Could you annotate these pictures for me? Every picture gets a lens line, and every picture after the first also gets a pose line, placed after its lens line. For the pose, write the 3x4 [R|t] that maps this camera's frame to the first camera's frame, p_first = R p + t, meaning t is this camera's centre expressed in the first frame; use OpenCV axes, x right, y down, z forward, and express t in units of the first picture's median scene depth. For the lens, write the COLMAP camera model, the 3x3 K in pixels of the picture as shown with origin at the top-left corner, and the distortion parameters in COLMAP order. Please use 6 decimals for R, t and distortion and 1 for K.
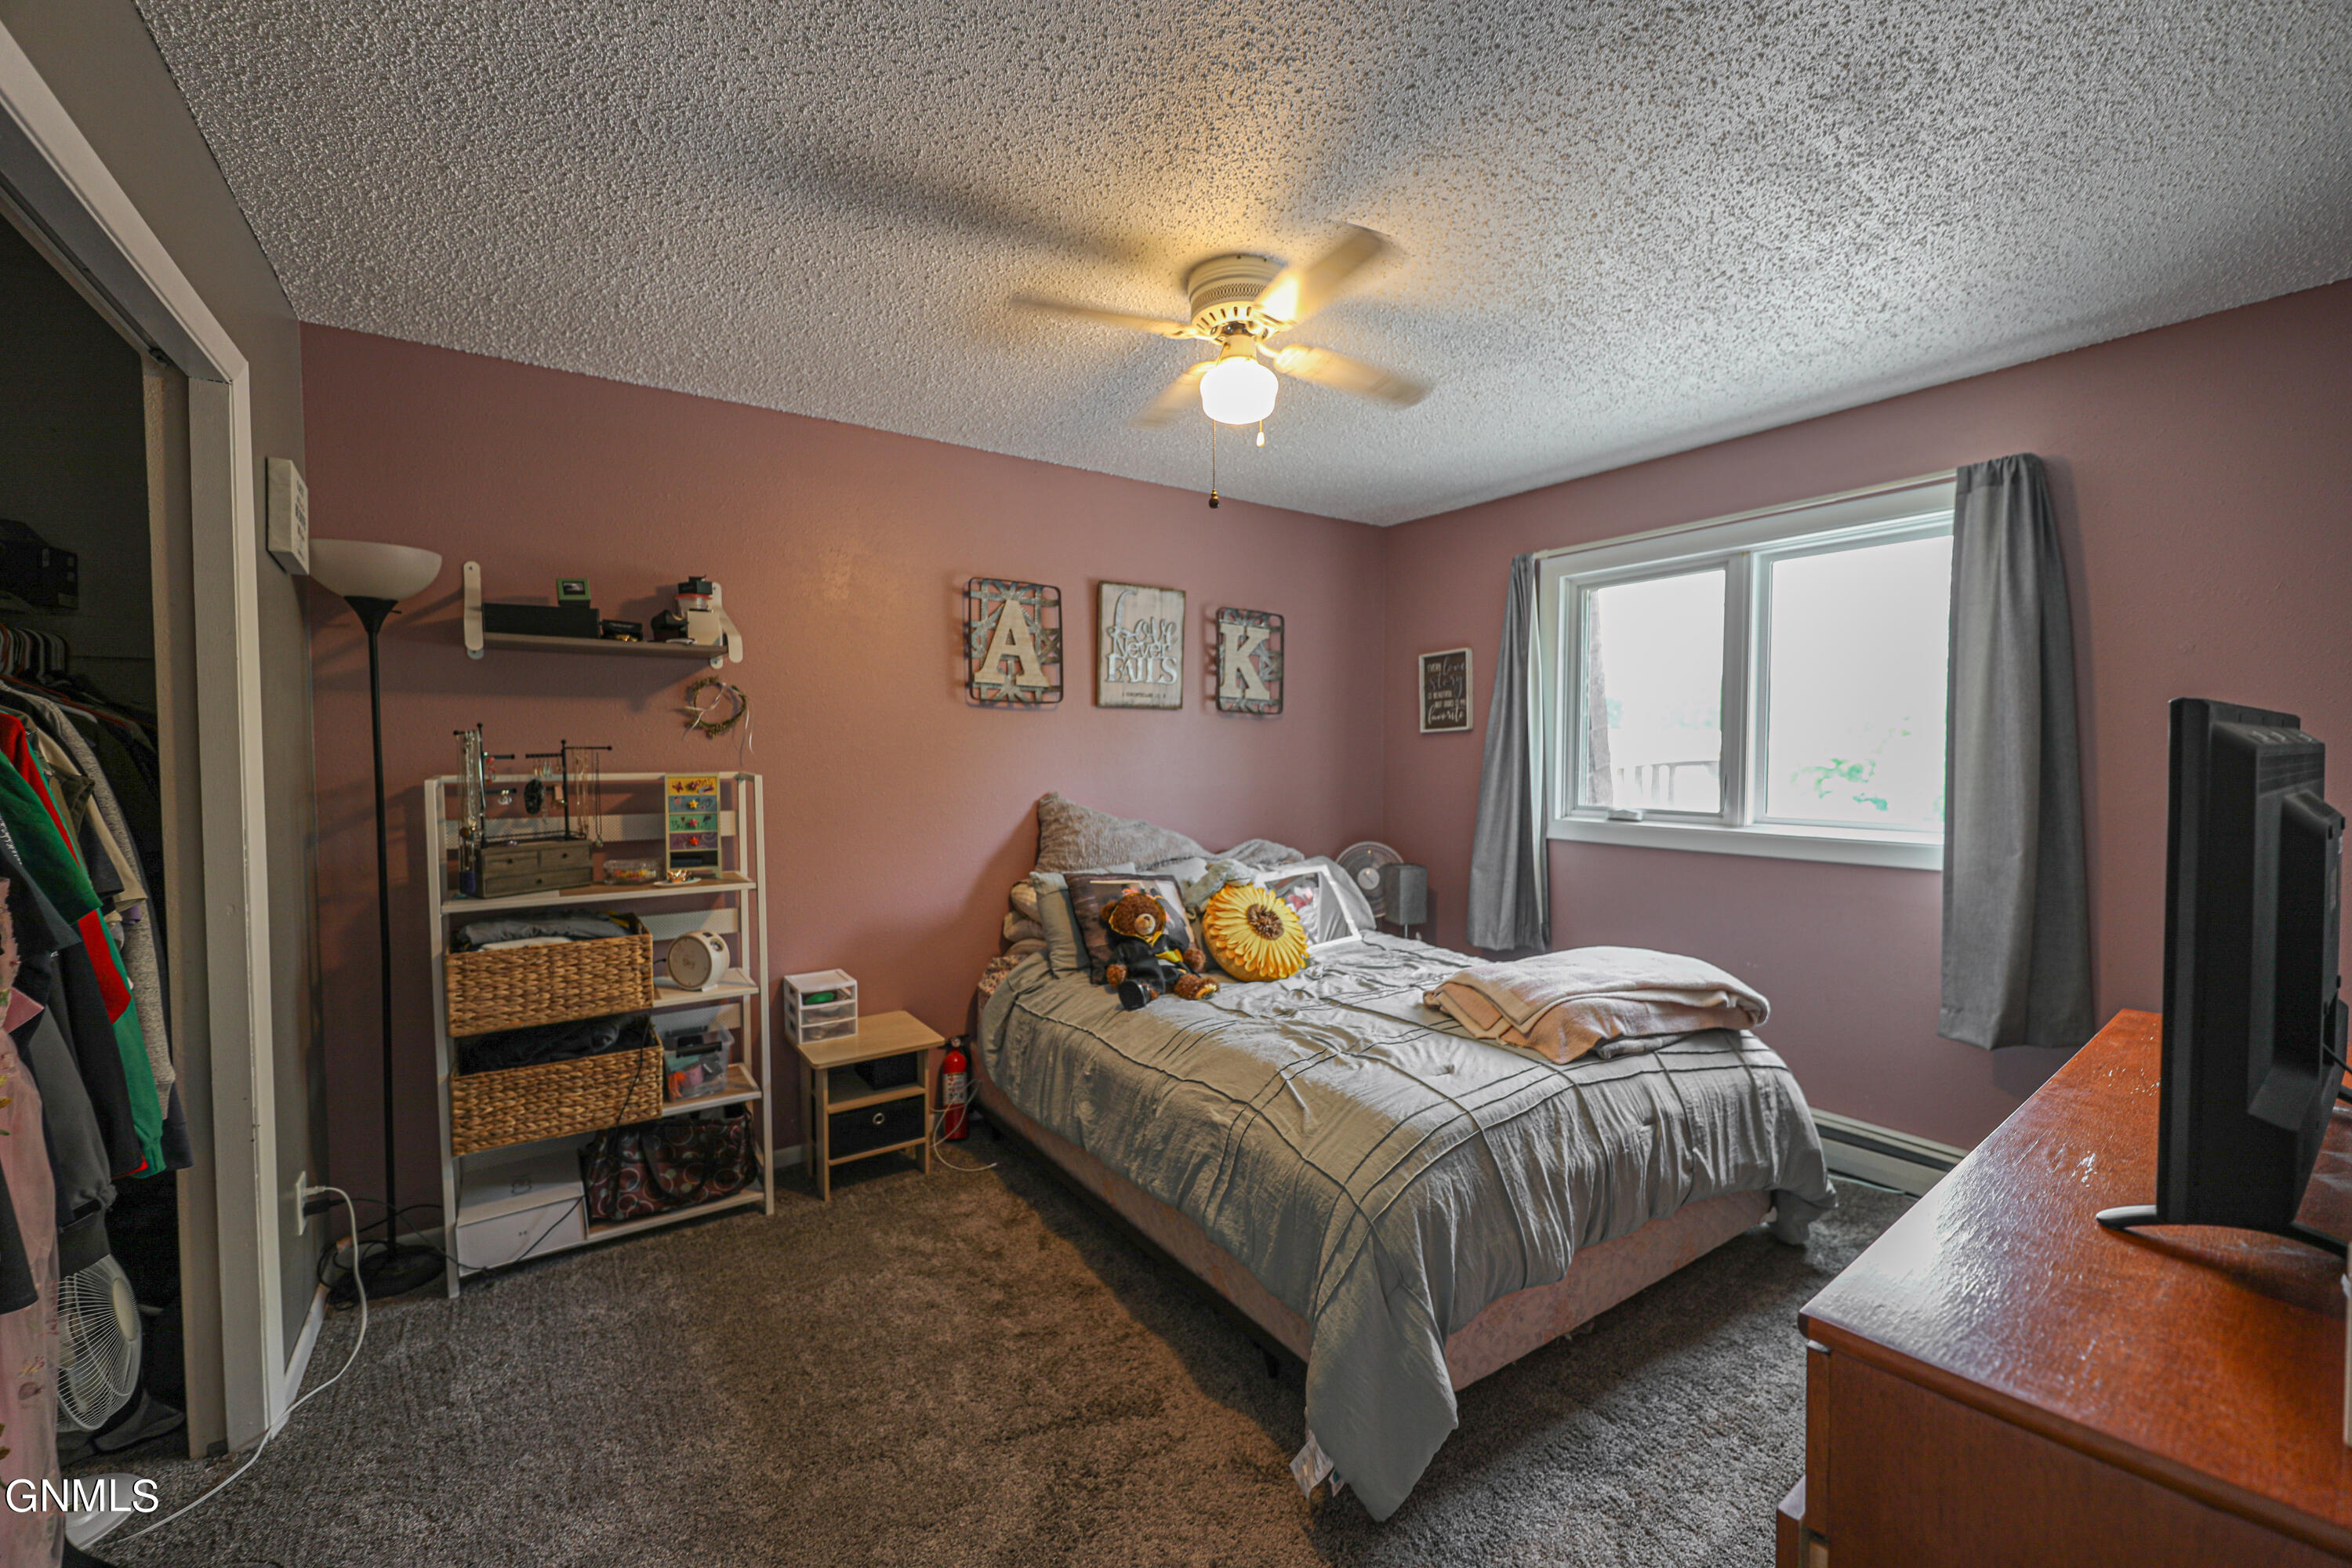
lens RADIAL K [[972.4, 0, 1170.9], [0, 972.4, 786.7], [0, 0, 1]] dist [0.000999, -0.006242]
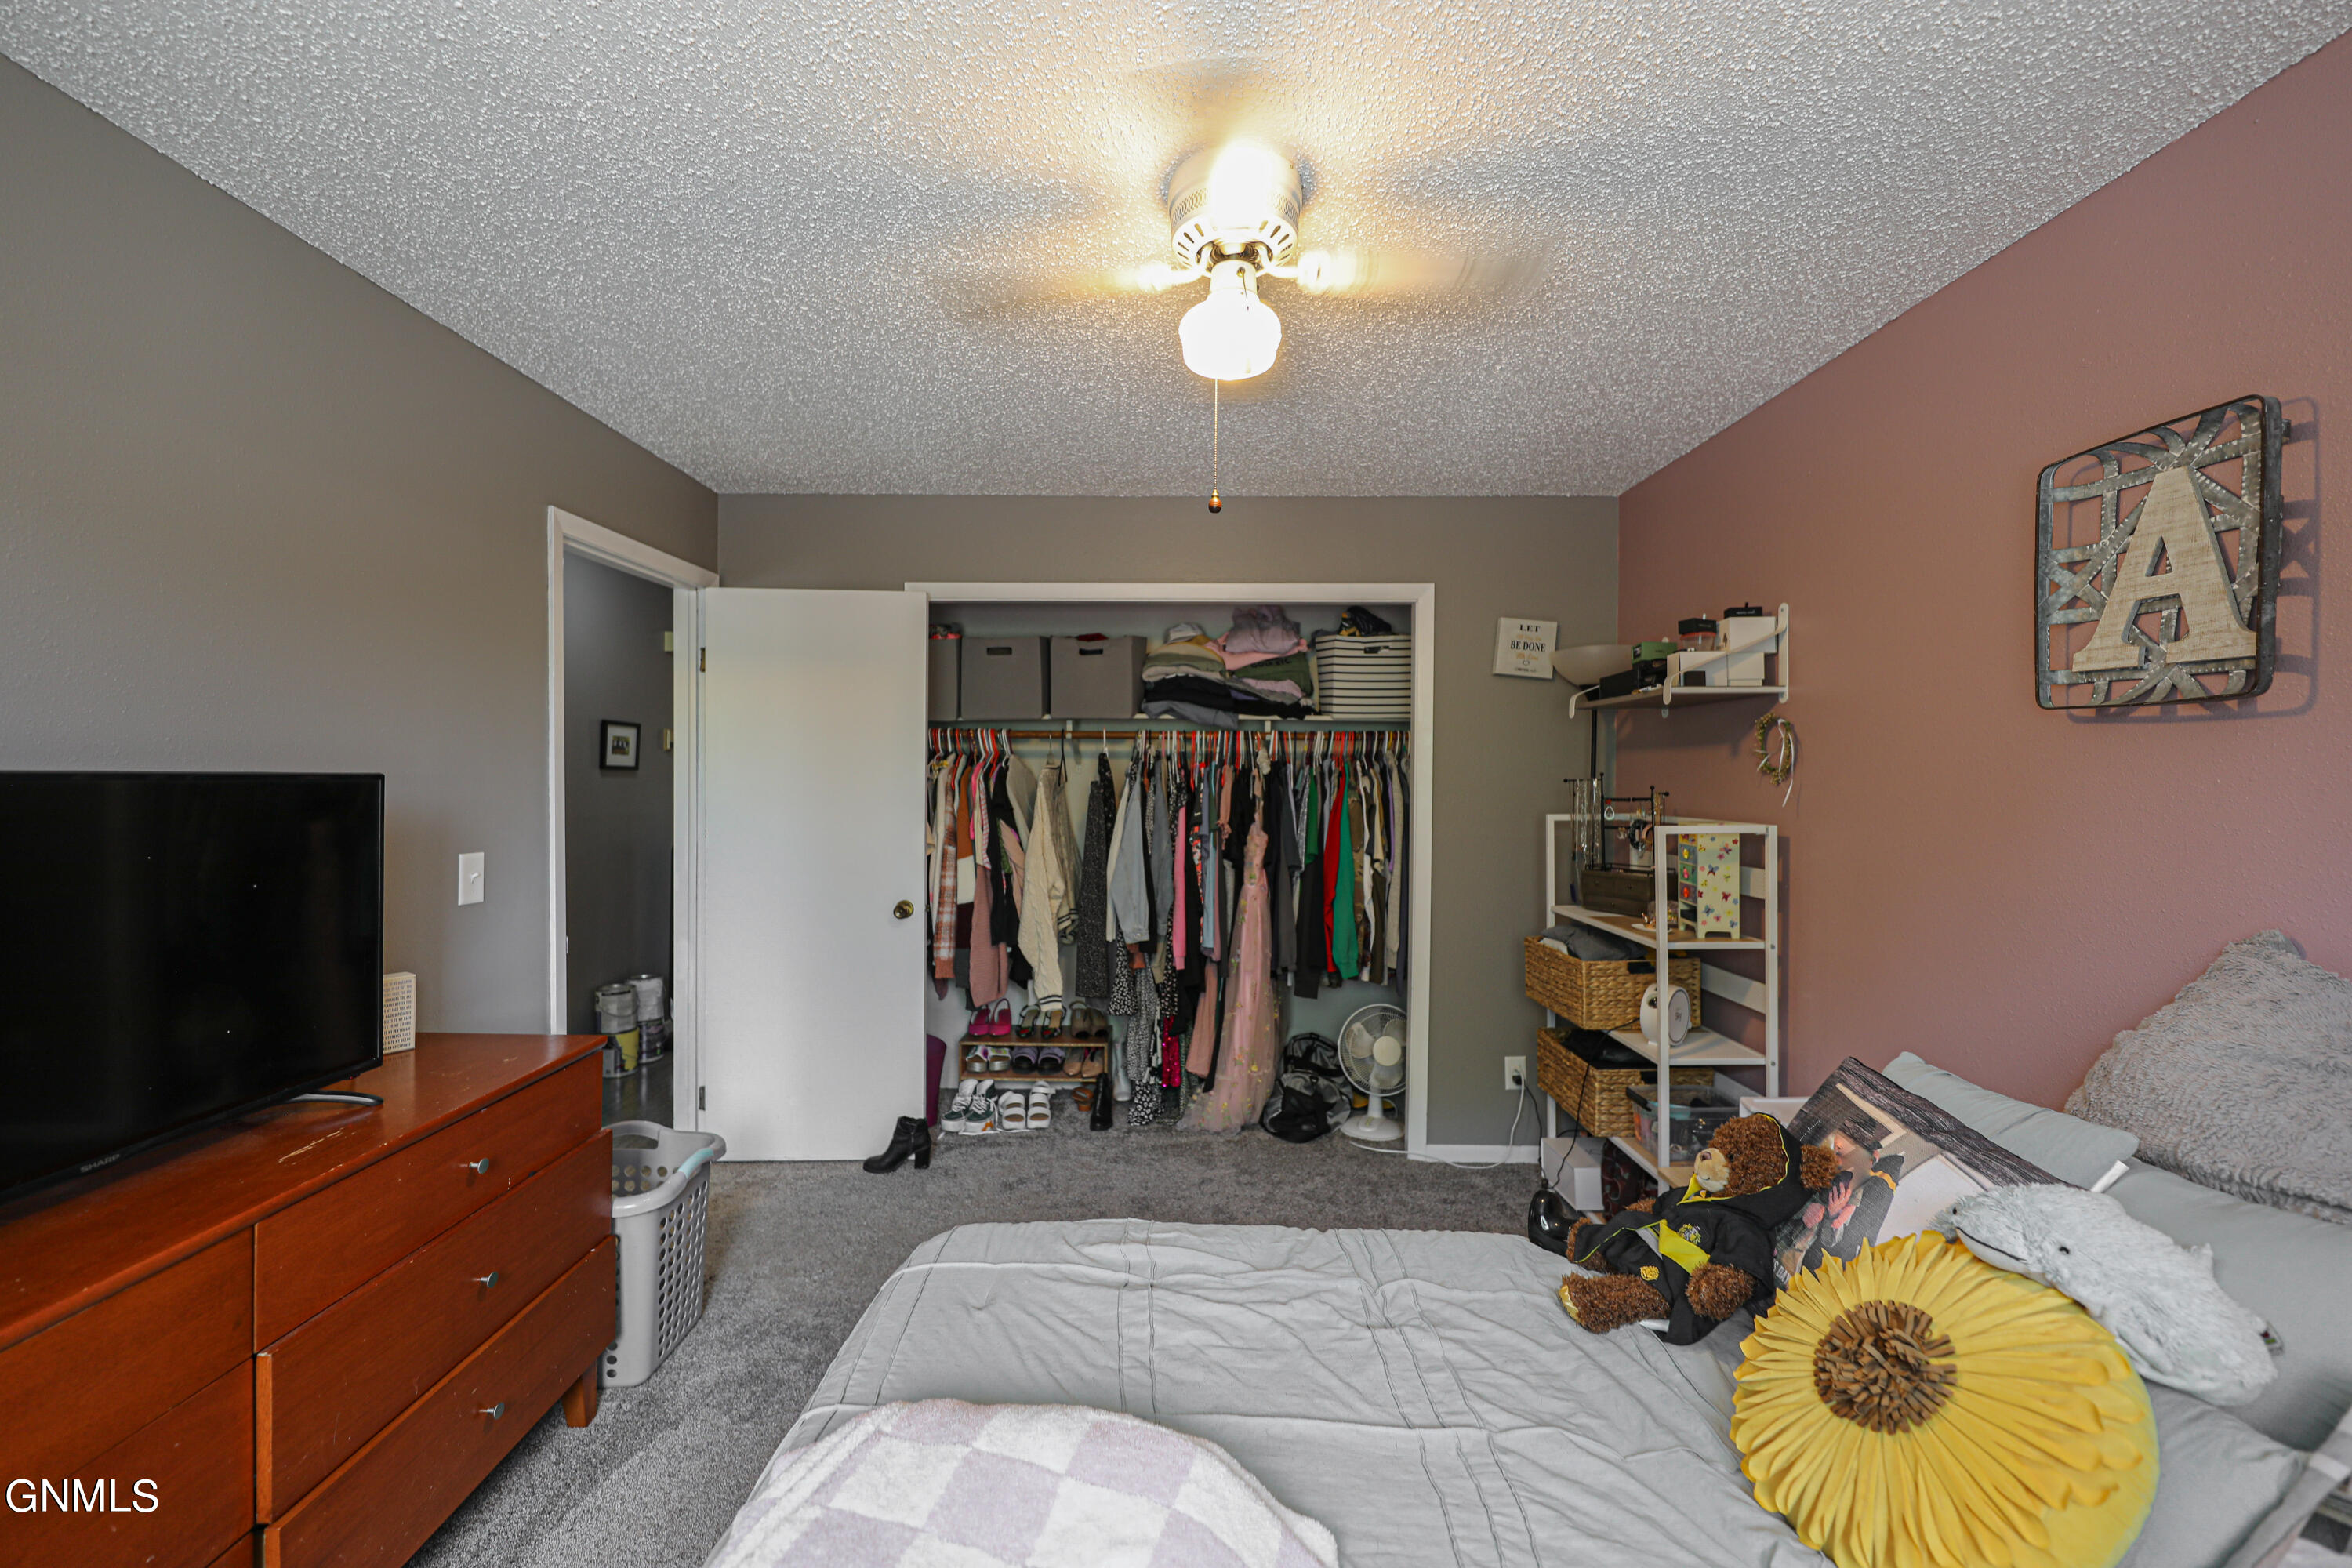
lens RADIAL K [[972.4, 0, 1170.9], [0, 972.4, 786.7], [0, 0, 1]] dist [0.000999, -0.006242]
pose [[-0.586673, 0.003752, -0.809815, 0.460215], [-0.038573, 0.998725, 0.032572, -0.046340], [0.808905, 0.050347, -0.585780, 0.904142]]
